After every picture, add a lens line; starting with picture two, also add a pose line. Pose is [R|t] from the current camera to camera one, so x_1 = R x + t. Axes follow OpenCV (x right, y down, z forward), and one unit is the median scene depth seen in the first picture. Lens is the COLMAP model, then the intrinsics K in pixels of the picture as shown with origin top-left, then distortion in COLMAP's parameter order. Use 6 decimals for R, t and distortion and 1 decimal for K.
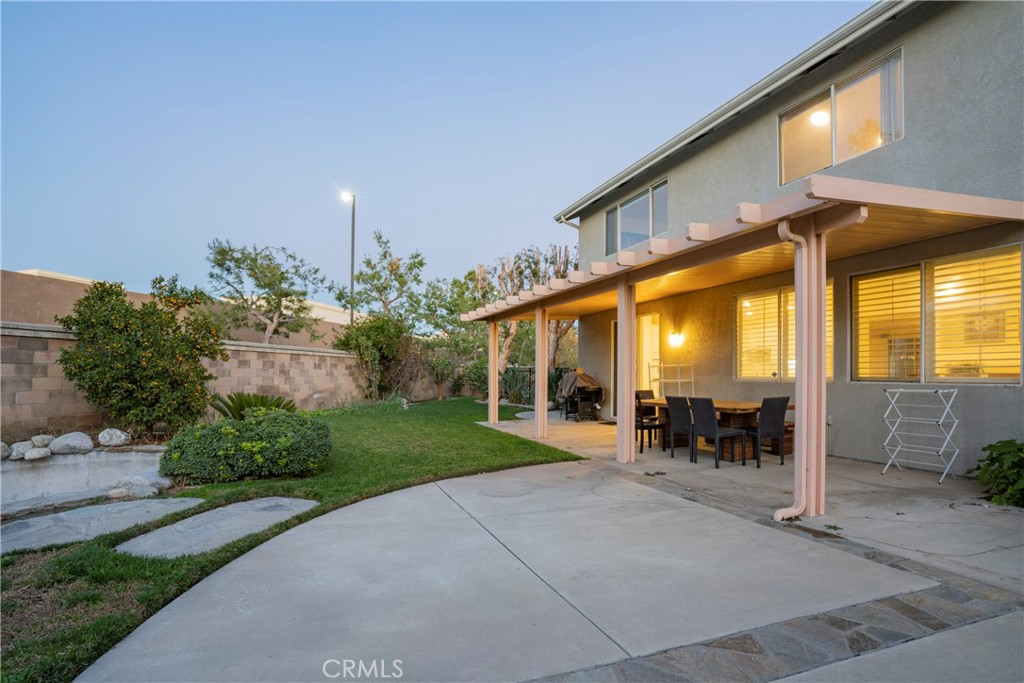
lens RADIAL K [[474.9, 0, 511.8], [0, 474.9, 306.1], [0, 0, 1]] dist [0.000469, 0.001657]
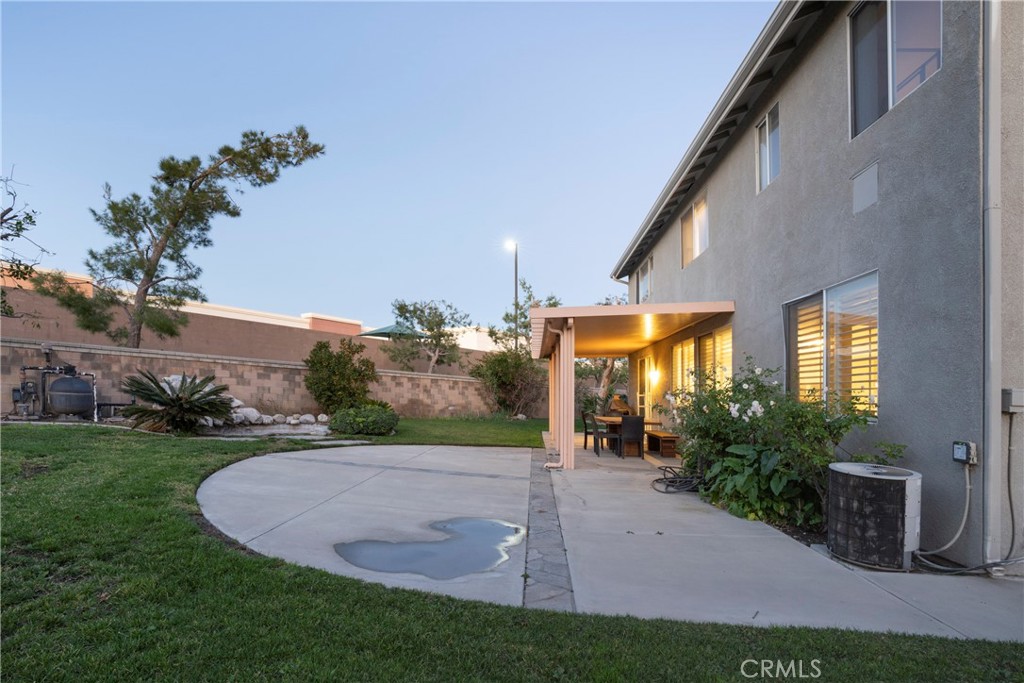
lens RADIAL K [[474.9, 0, 512.2], [0, 474.9, 342.0], [0, 0, 1]] dist [0.000469, 0.001657]
pose [[0.923566, -0.005105, -0.383407, 0.321177], [0.012973, 0.999755, 0.017939, -0.036447], [0.383221, -0.021542, 0.923405, -0.263845]]
